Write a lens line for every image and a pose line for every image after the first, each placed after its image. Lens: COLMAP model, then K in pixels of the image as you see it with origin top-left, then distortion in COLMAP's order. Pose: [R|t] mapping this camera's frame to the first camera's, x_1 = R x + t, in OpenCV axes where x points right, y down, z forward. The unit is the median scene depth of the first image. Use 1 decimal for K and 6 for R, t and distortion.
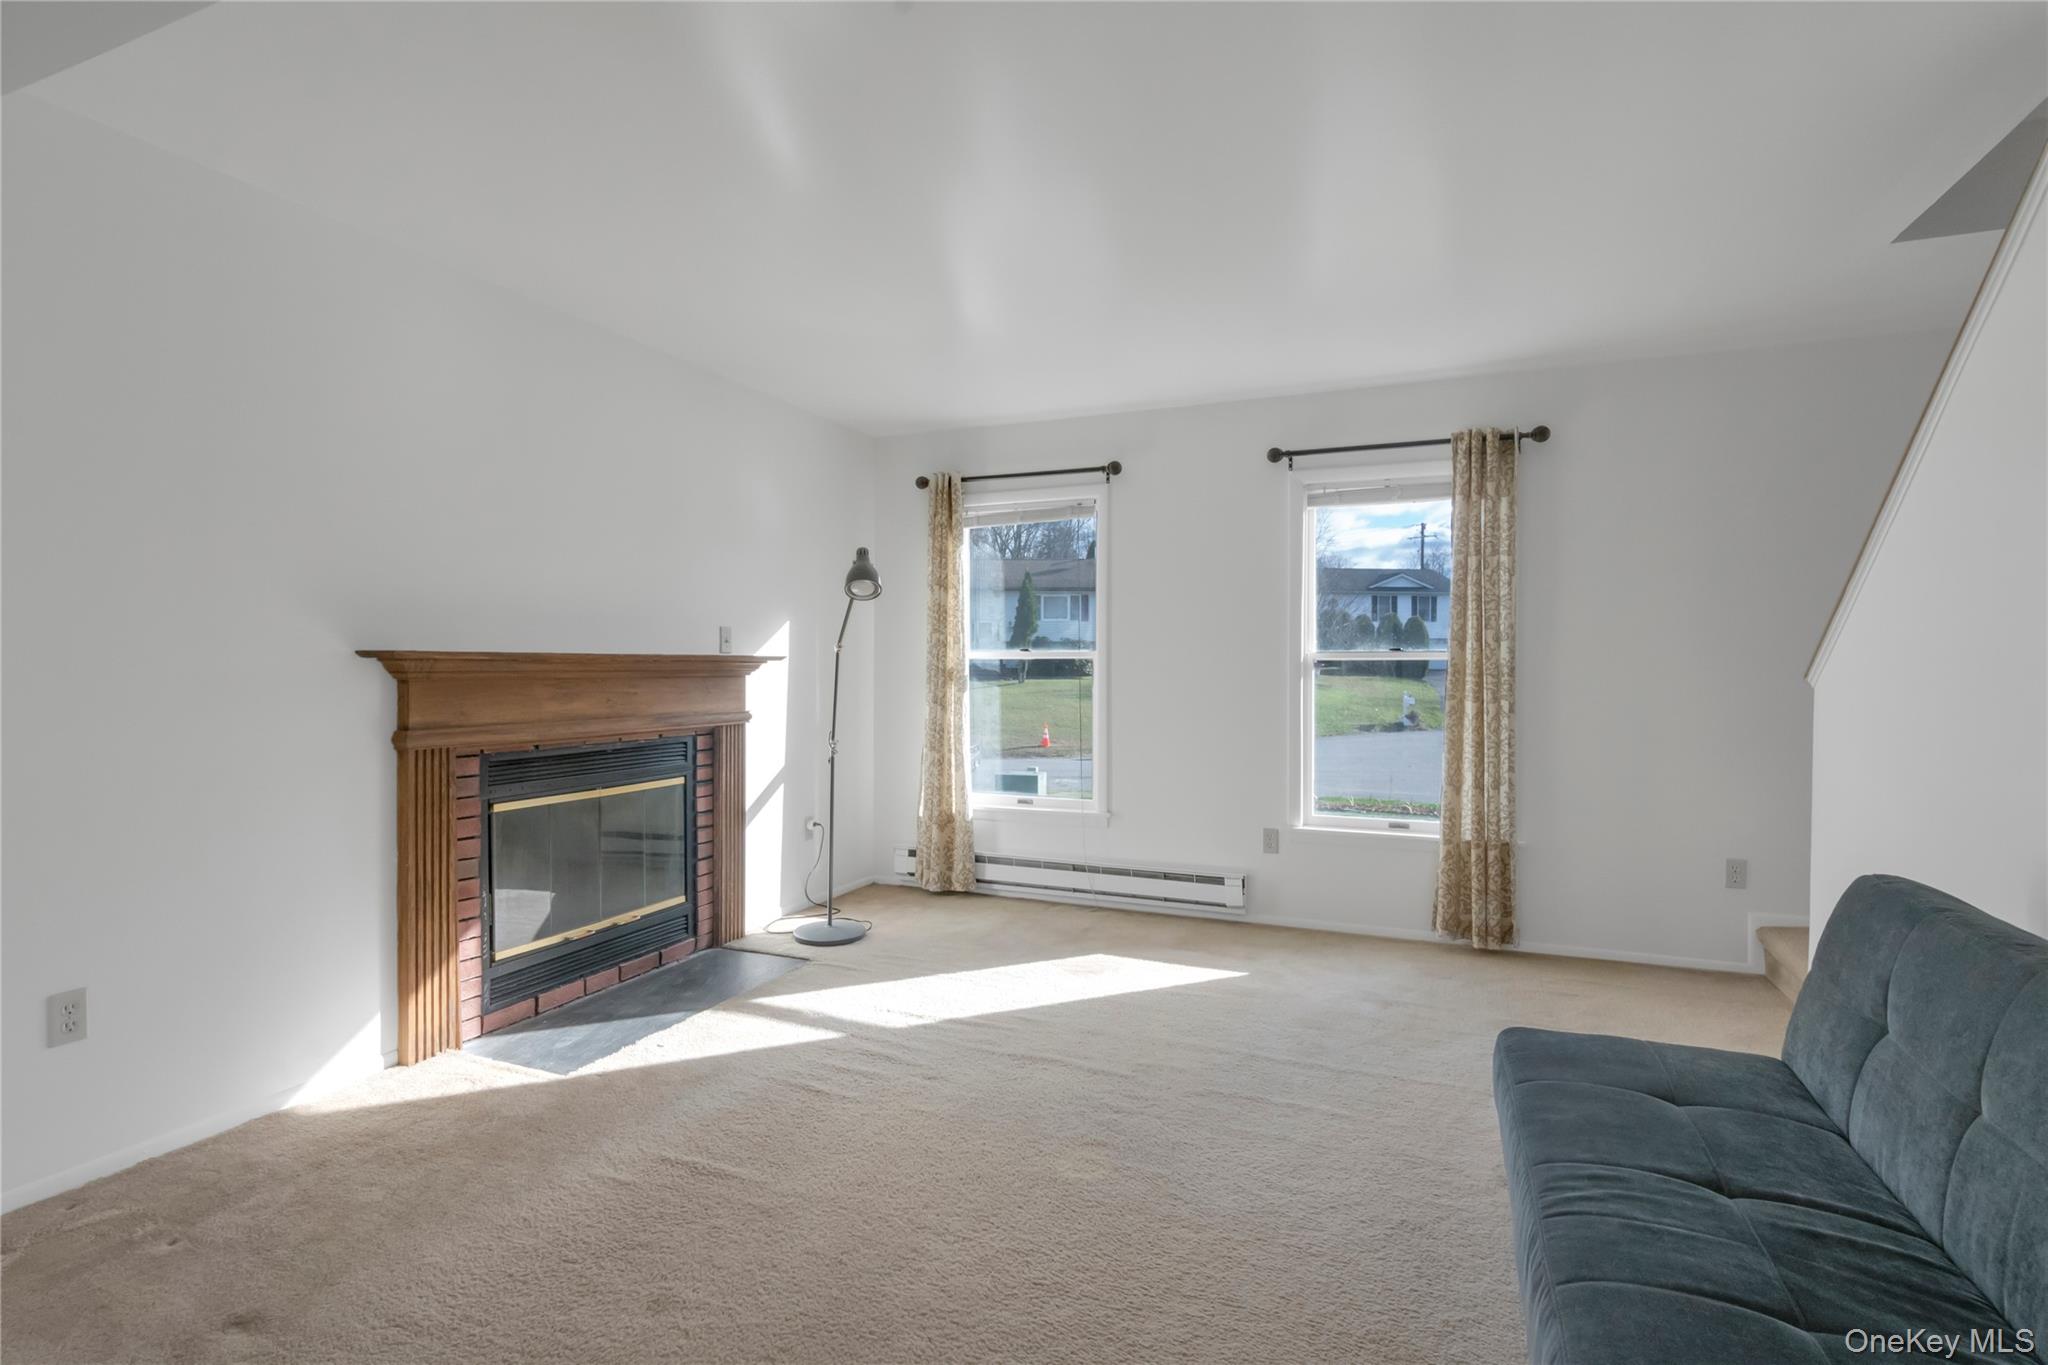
lens RADIAL K [[983.5, 0, 1024.0], [0, 983.5, 682.5], [0, 0, 1]] dist [0.000037, -0.000084]
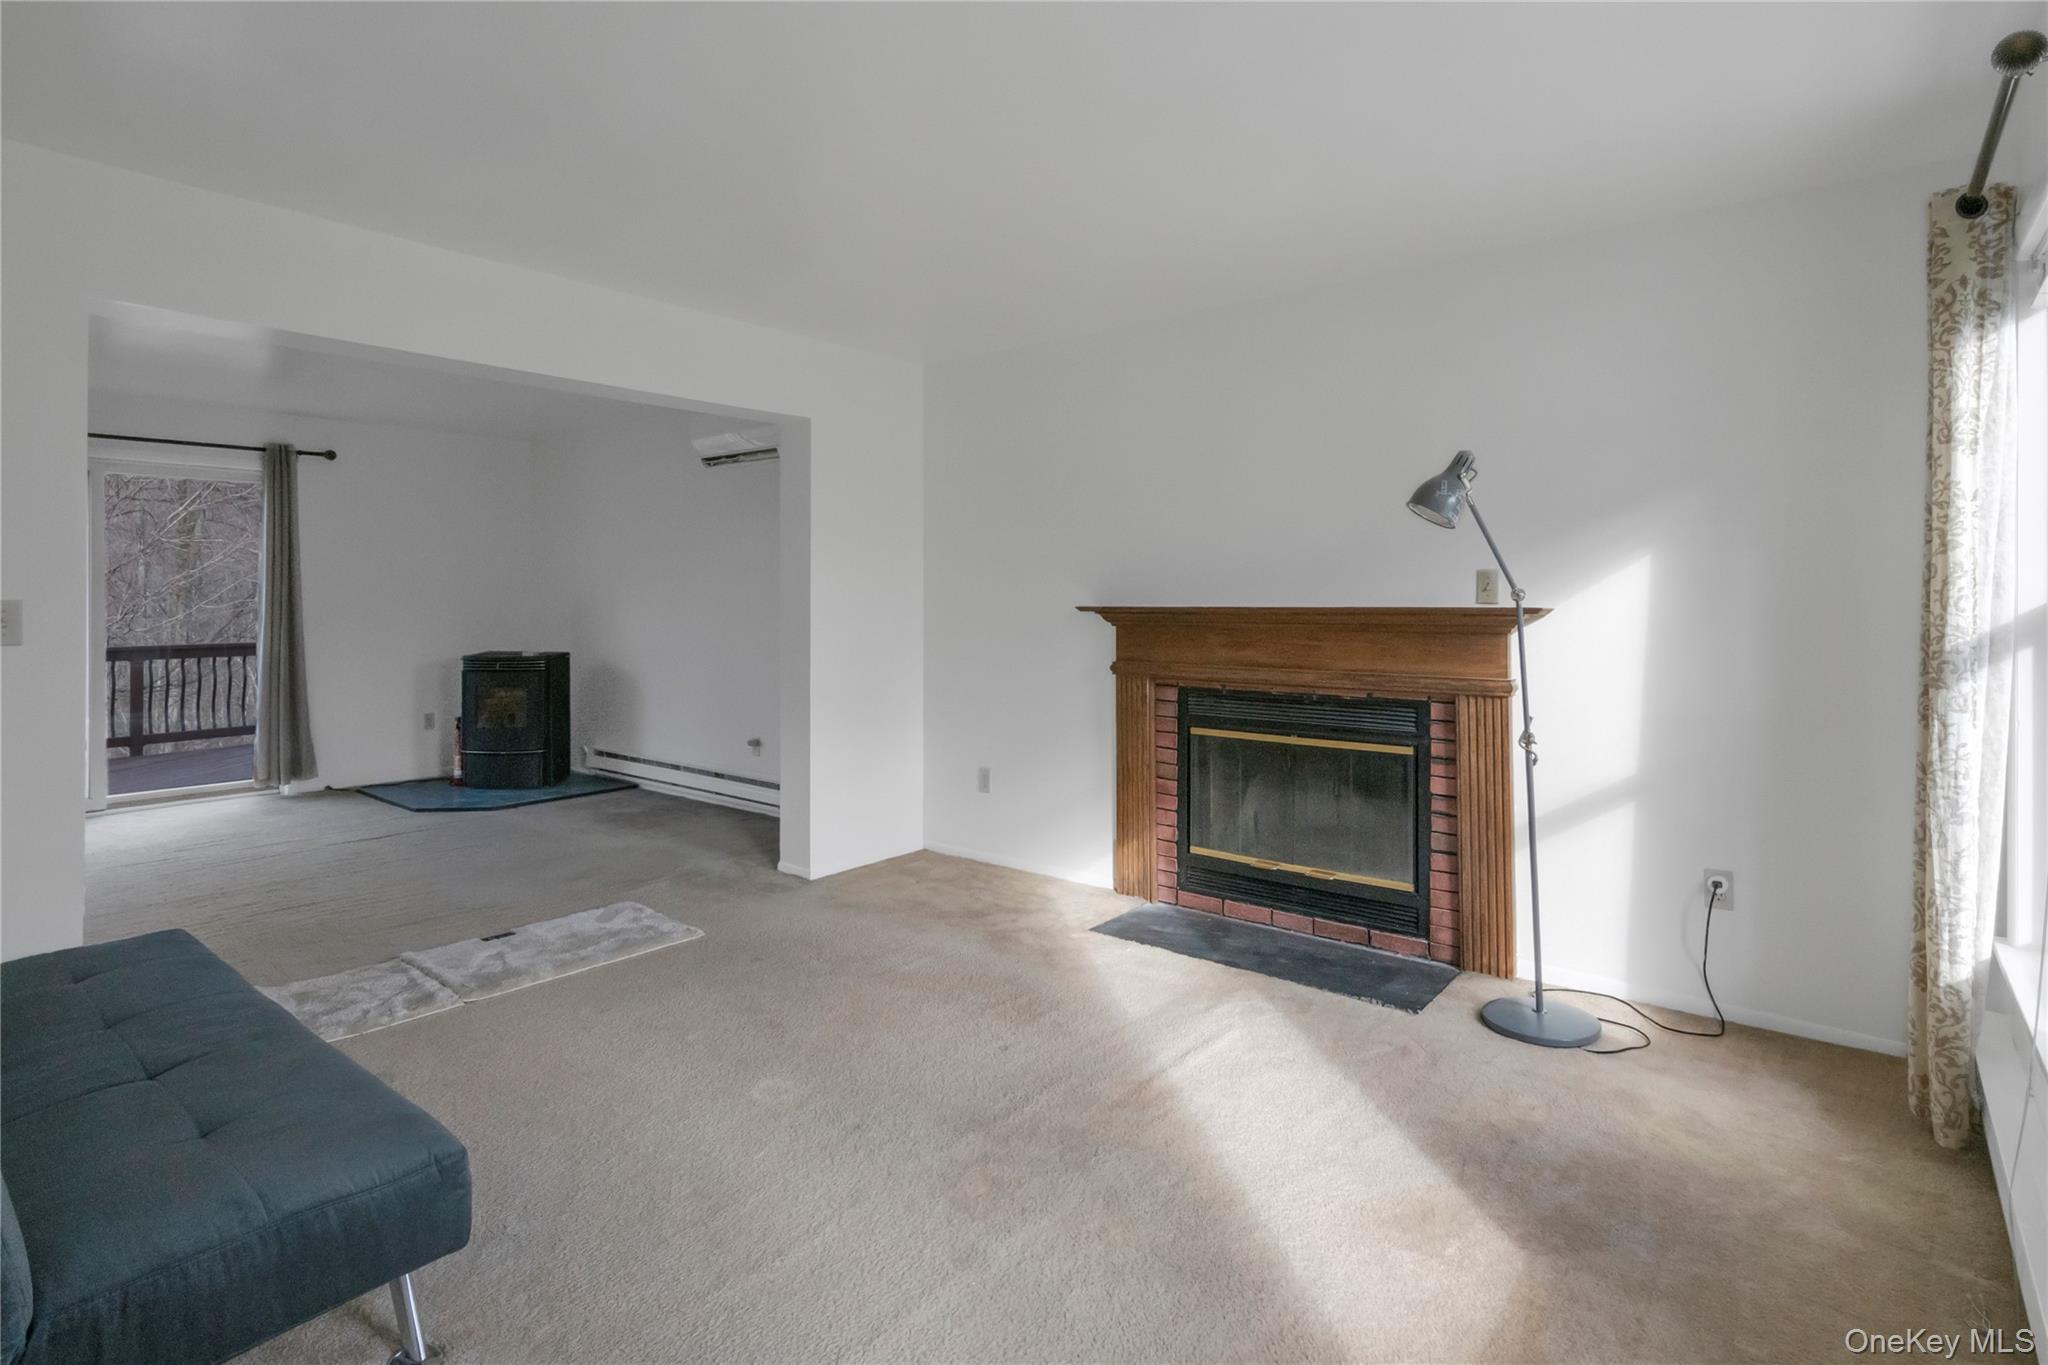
lens RADIAL K [[999.3, 0, 1024.6], [0, 999.3, 606.2], [0, 0, 1]] dist [-0.000195, -0.000027]
pose [[-0.278225, 0.001229, -0.960515, 0.636257], [-0.015916, 0.999856, 0.005890, -0.030013], [0.960384, 0.016926, -0.278165, 0.978609]]
